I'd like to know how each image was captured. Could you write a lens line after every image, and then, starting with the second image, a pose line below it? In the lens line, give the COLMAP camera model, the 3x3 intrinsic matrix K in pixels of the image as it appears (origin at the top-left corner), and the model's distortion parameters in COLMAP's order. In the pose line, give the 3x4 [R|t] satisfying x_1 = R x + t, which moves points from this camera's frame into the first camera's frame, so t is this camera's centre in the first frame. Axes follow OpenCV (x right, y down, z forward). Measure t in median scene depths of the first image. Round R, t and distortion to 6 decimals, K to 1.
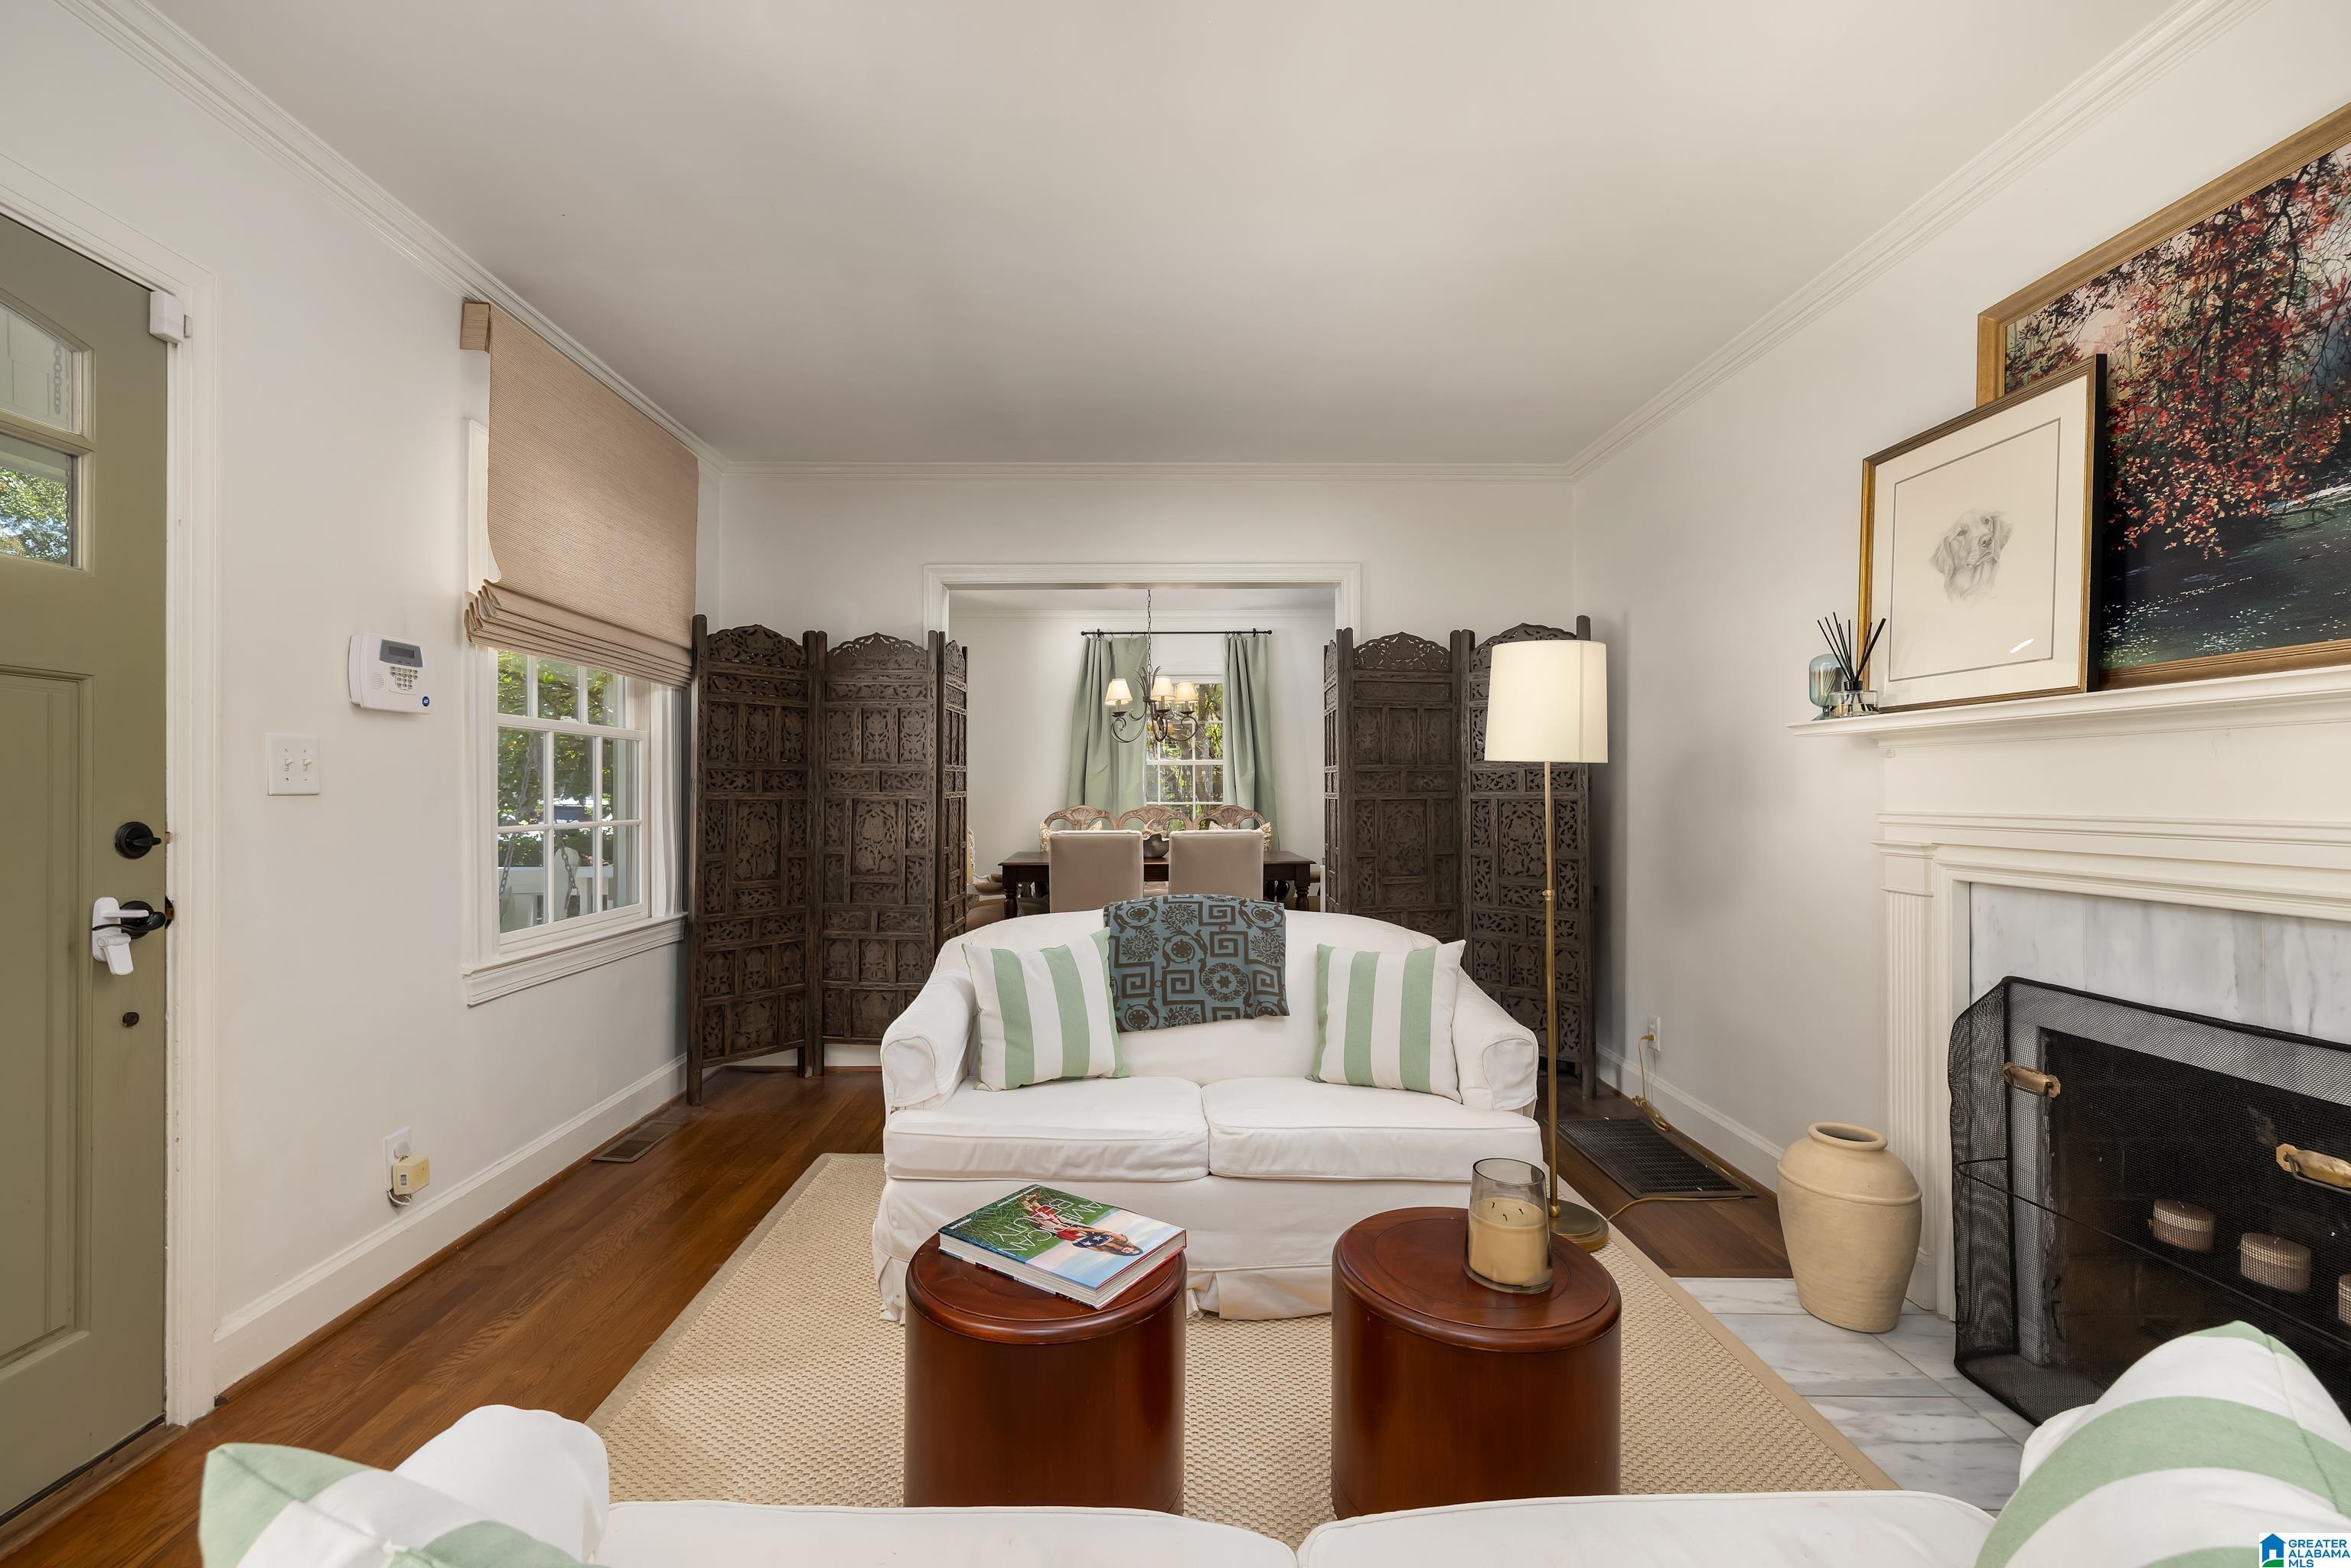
lens RADIAL K [[995.9, 0, 1175.5], [0, 995.9, 784.0], [0, 0, 1]] dist [-0.001478, -0.000493]
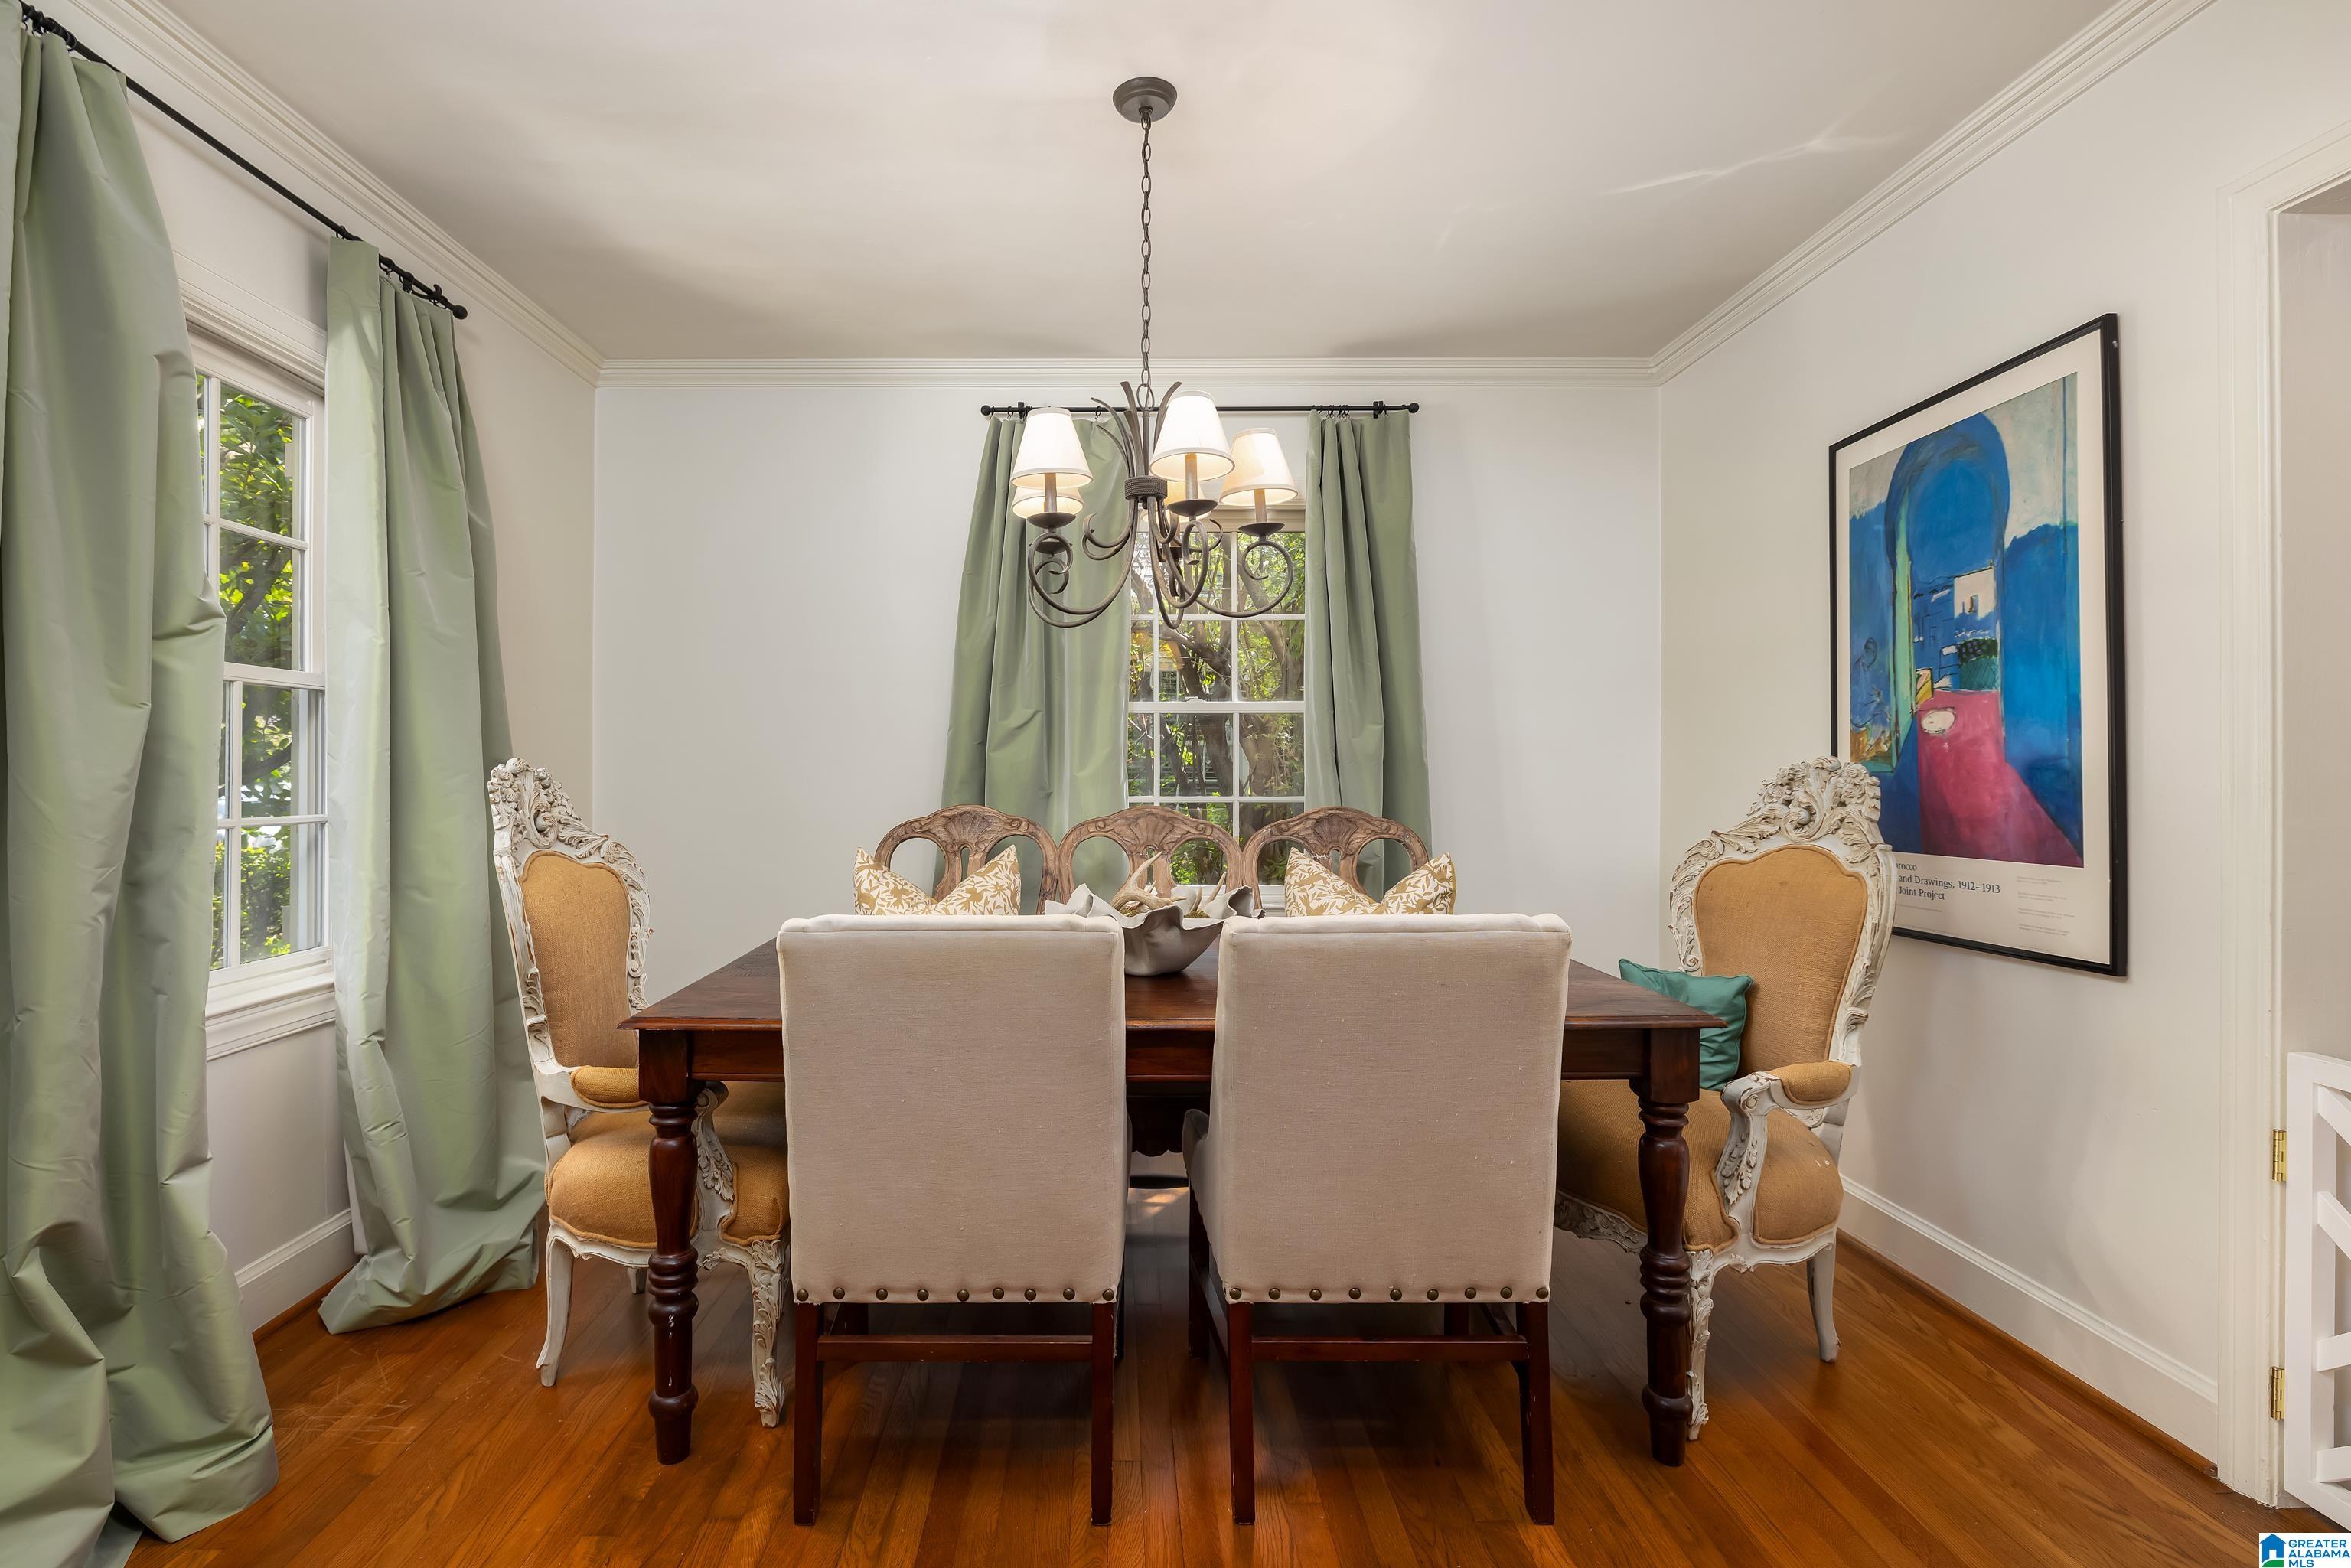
lens RADIAL K [[1110.3, 0, 1175.5], [0, 1110.3, 784.0], [0, 0, 1]] dist [-0.002545, -0.000453]
pose [[0.999800, 0.003593, 0.019694, -0.063089], [-0.003943, 0.999834, 0.017775, 0.012470], [-0.019627, -0.017849, 0.999648, 1.751998]]
